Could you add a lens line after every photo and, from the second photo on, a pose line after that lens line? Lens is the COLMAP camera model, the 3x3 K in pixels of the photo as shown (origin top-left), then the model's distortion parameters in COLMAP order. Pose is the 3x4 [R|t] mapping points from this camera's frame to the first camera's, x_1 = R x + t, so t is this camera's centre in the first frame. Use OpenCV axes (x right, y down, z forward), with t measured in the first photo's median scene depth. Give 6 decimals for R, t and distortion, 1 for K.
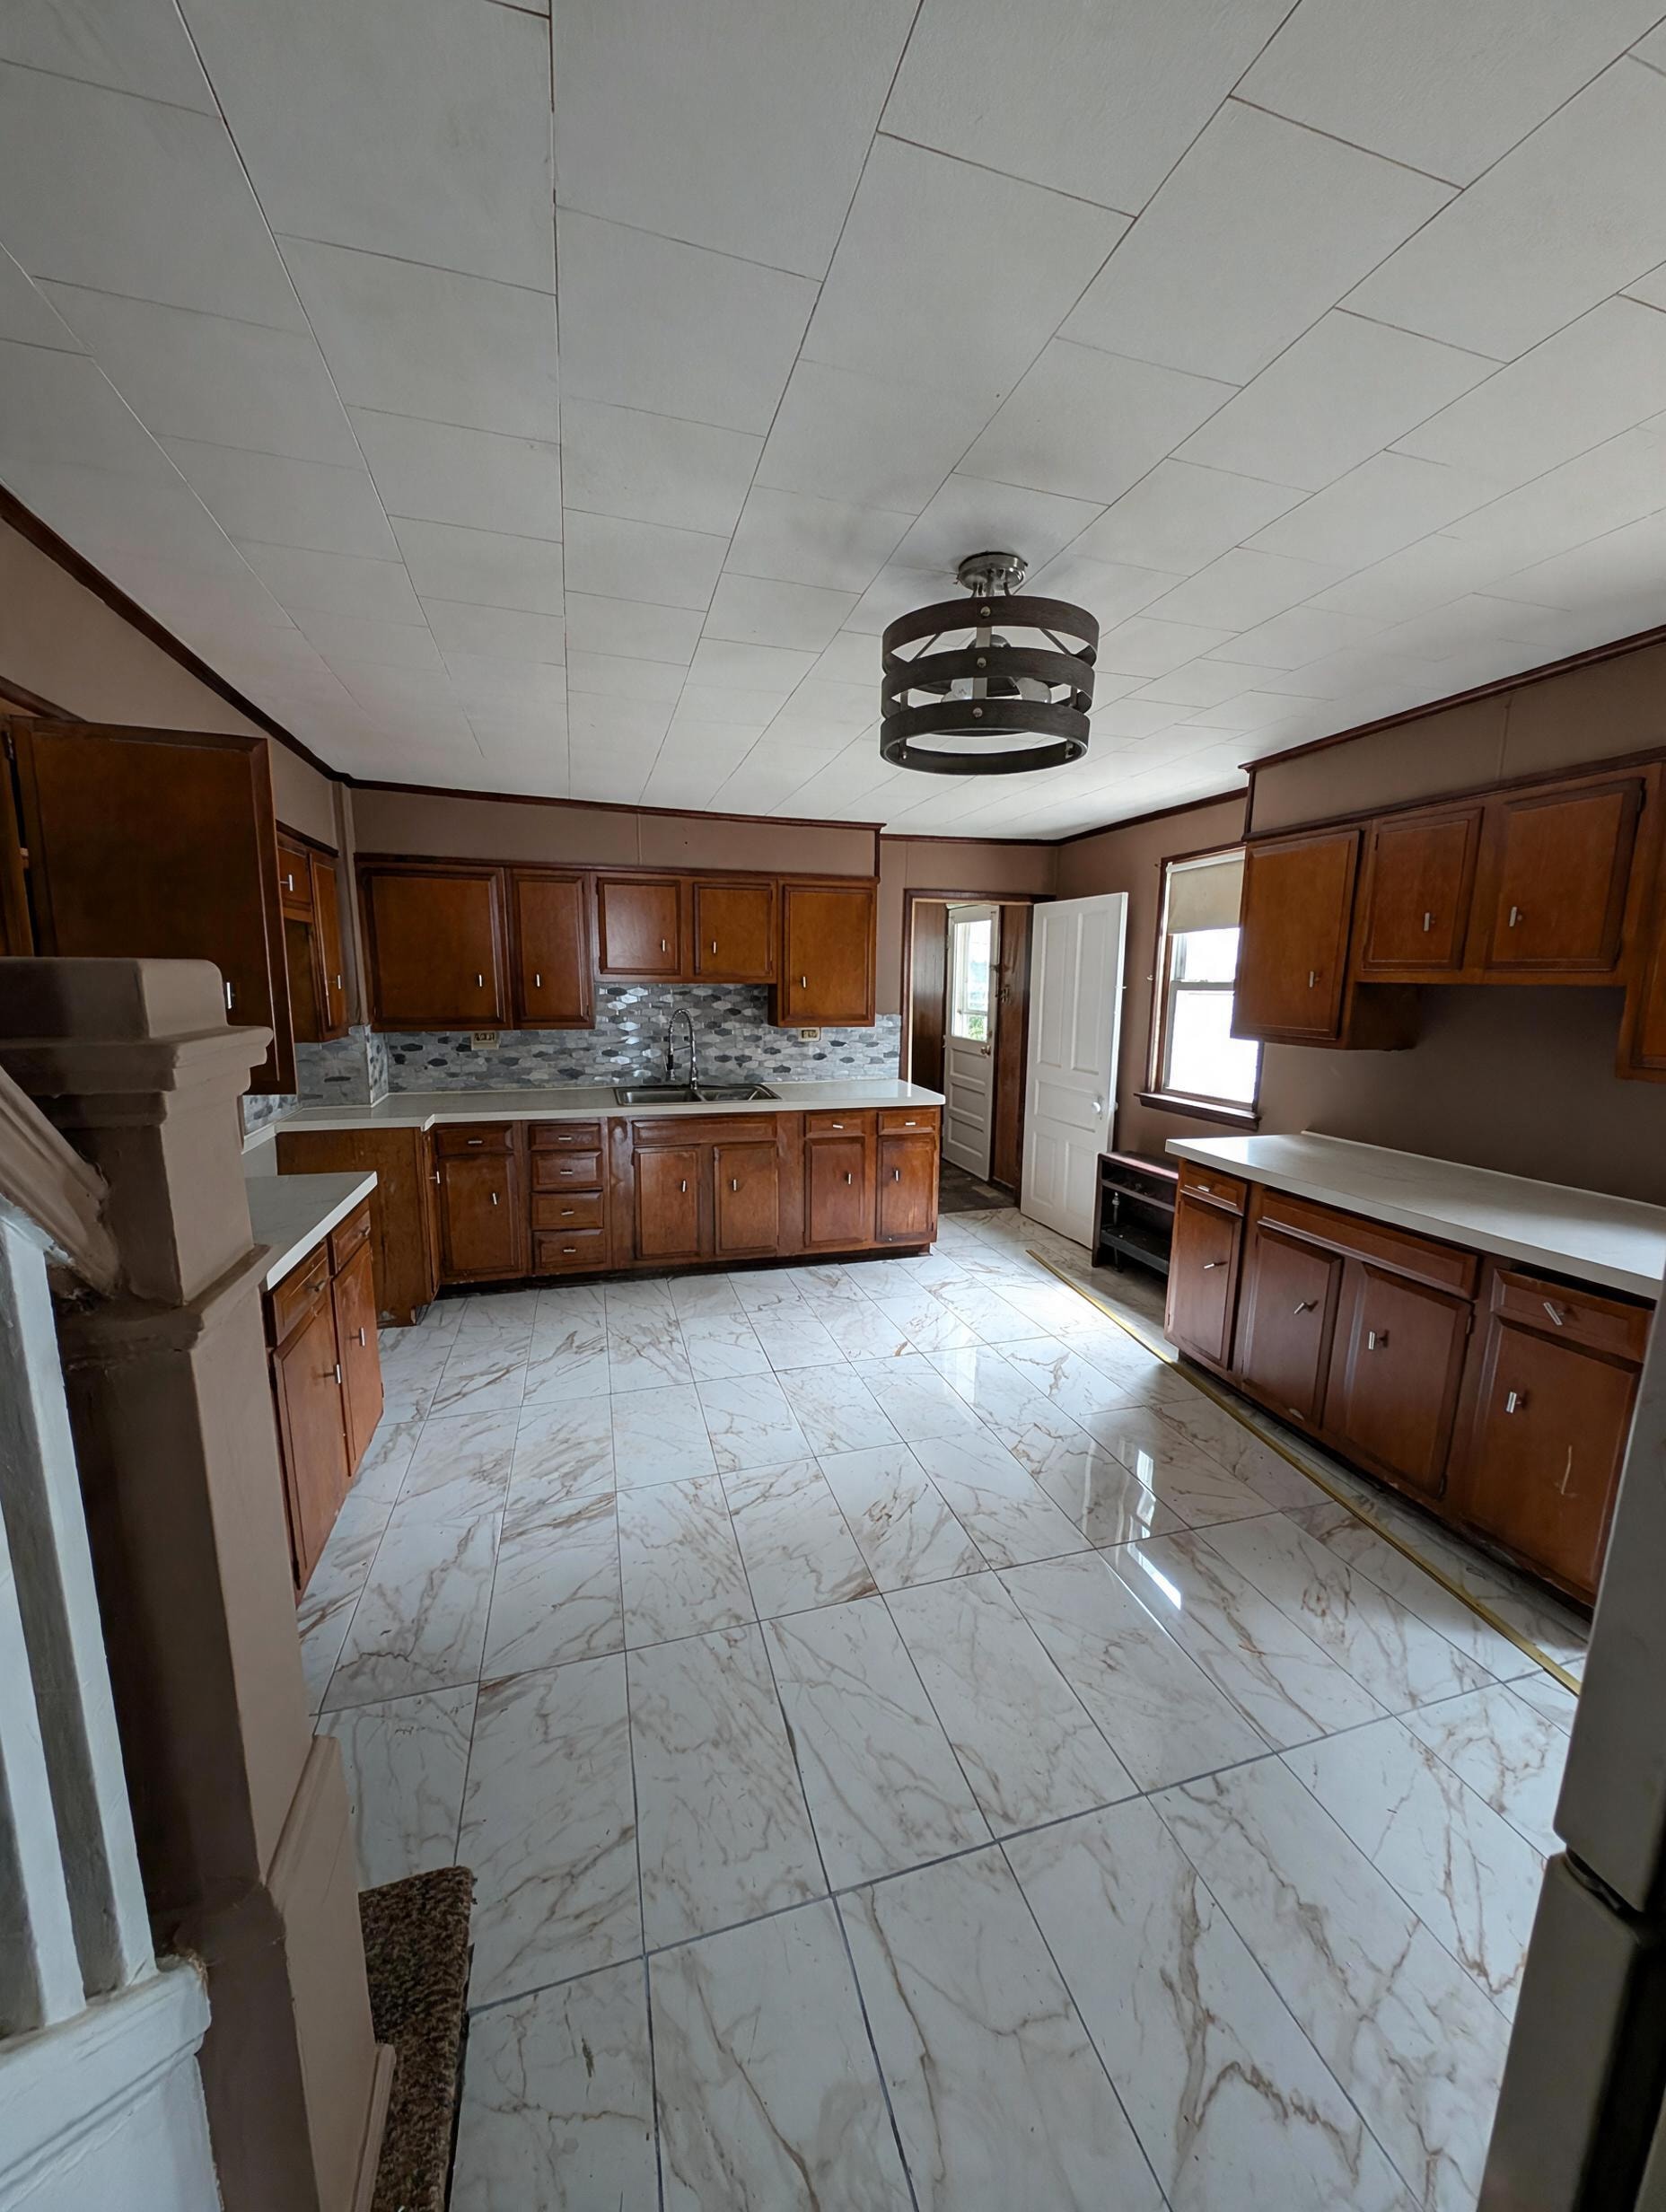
lens RADIAL K [[824.6, 0, 835.5], [0, 824.6, 1108.9], [0, 0, 1]] dist [0.006473, -0.003240]
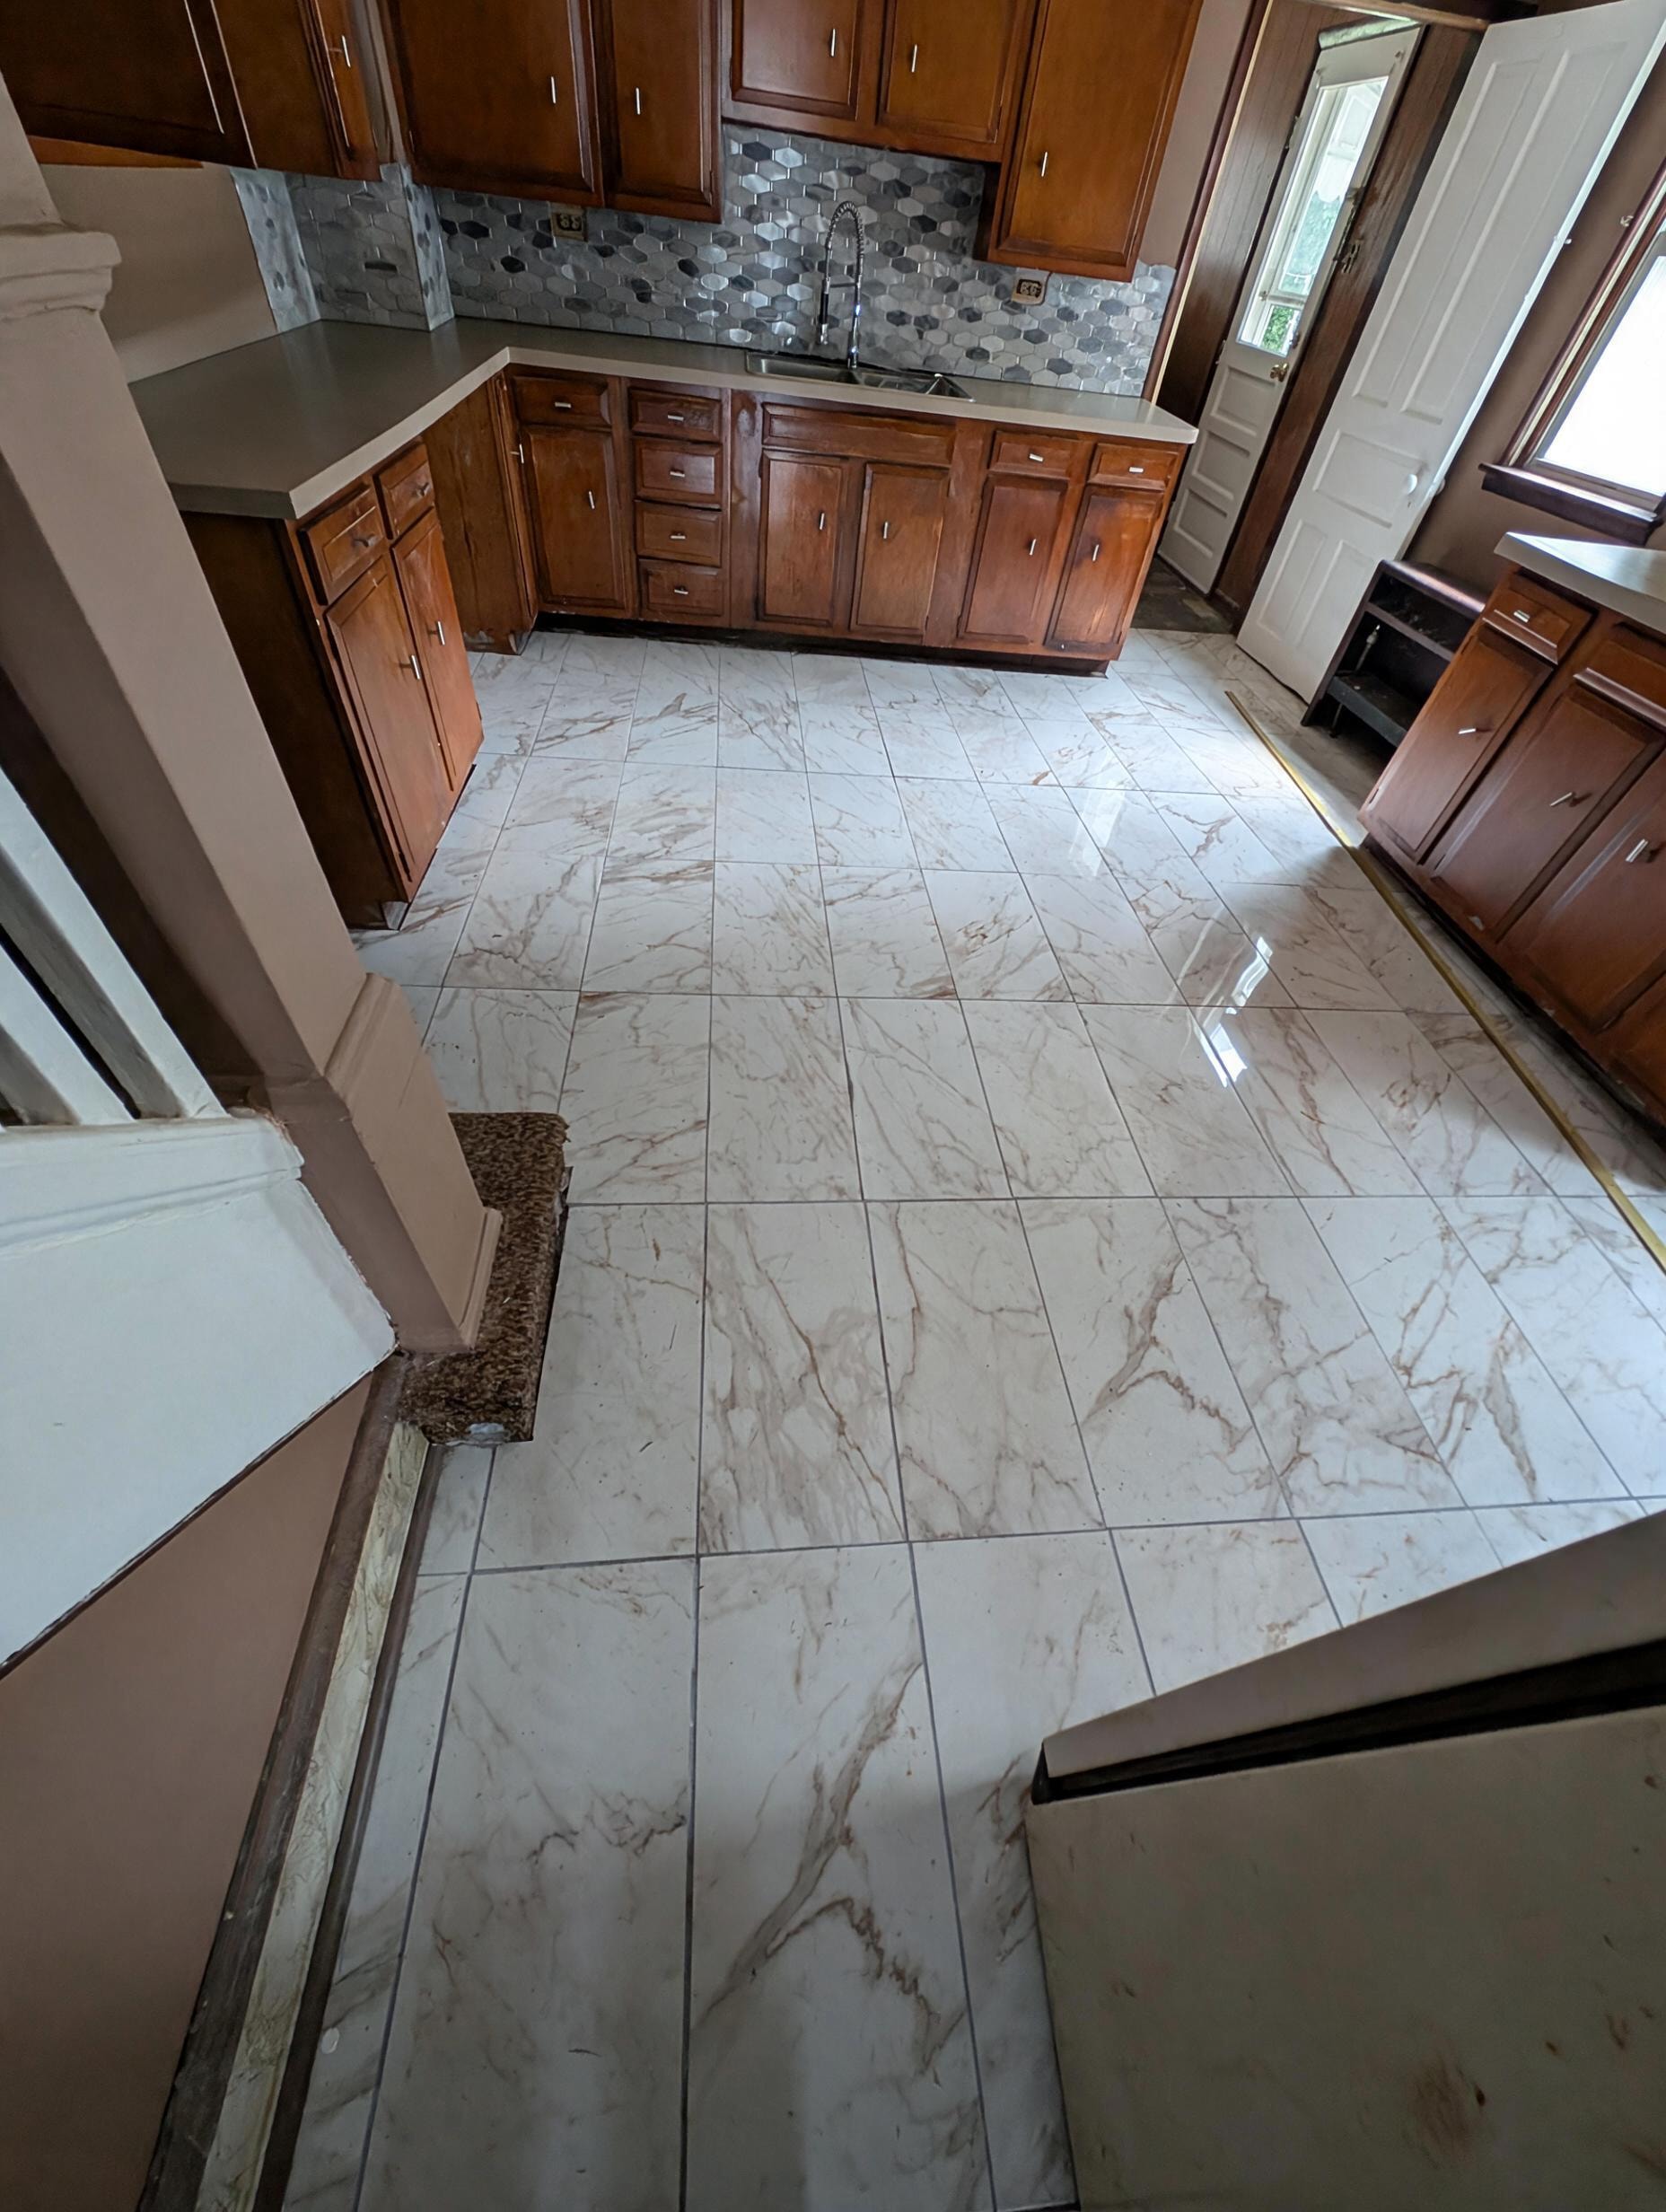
lens RADIAL K [[824.6, 0, 835.7], [0, 824.6, 1108.7], [0, 0, 1]] dist [0.006473, -0.003240]
pose [[0.974886, 0.209271, -0.076171, 0.008281], [-0.120116, 0.782116, 0.611446, 0.063589], [0.187533, -0.586941, 0.787611, 0.068314]]
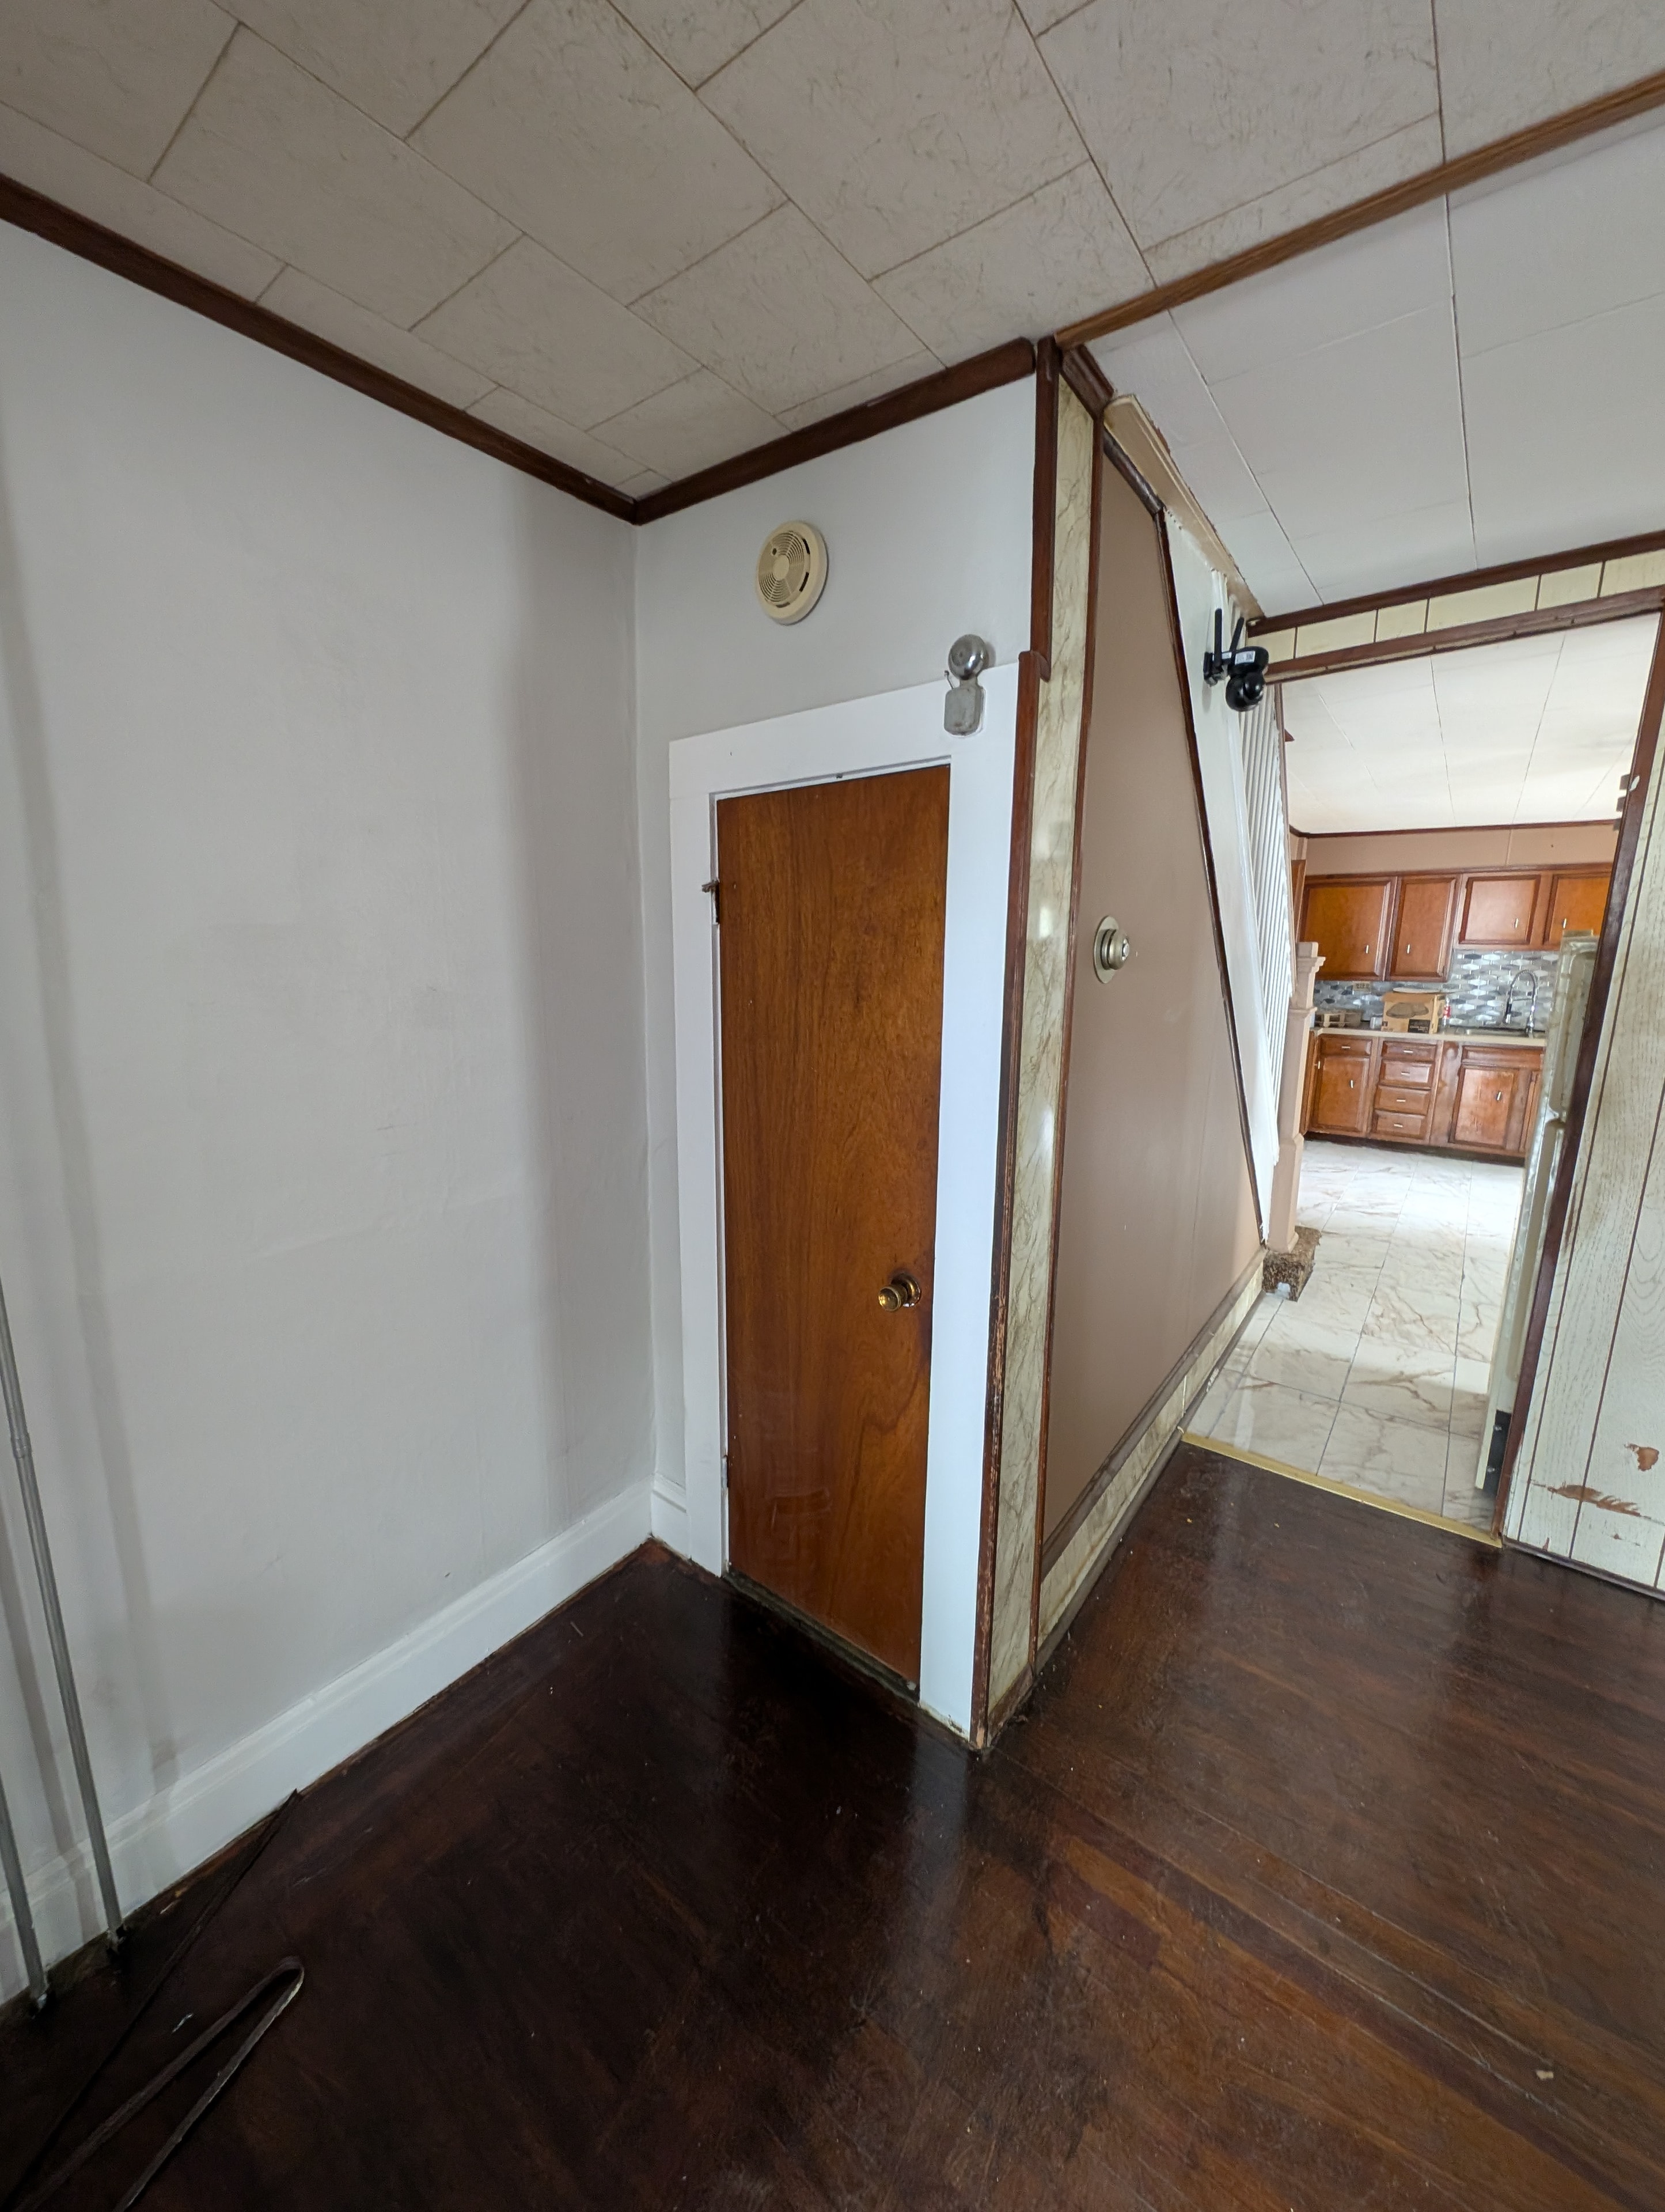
lens RADIAL K [[824.6, 0, 849.7], [0, 824.6, 1108.2], [0, 0, 1]] dist [0.006473, -0.003240]
pose [[0.588718, 0.151030, -0.794104, 0.384012], [-0.126981, 0.987473, 0.093668, 0.164536], [0.798303, 0.045692, 0.600521, -0.970031]]
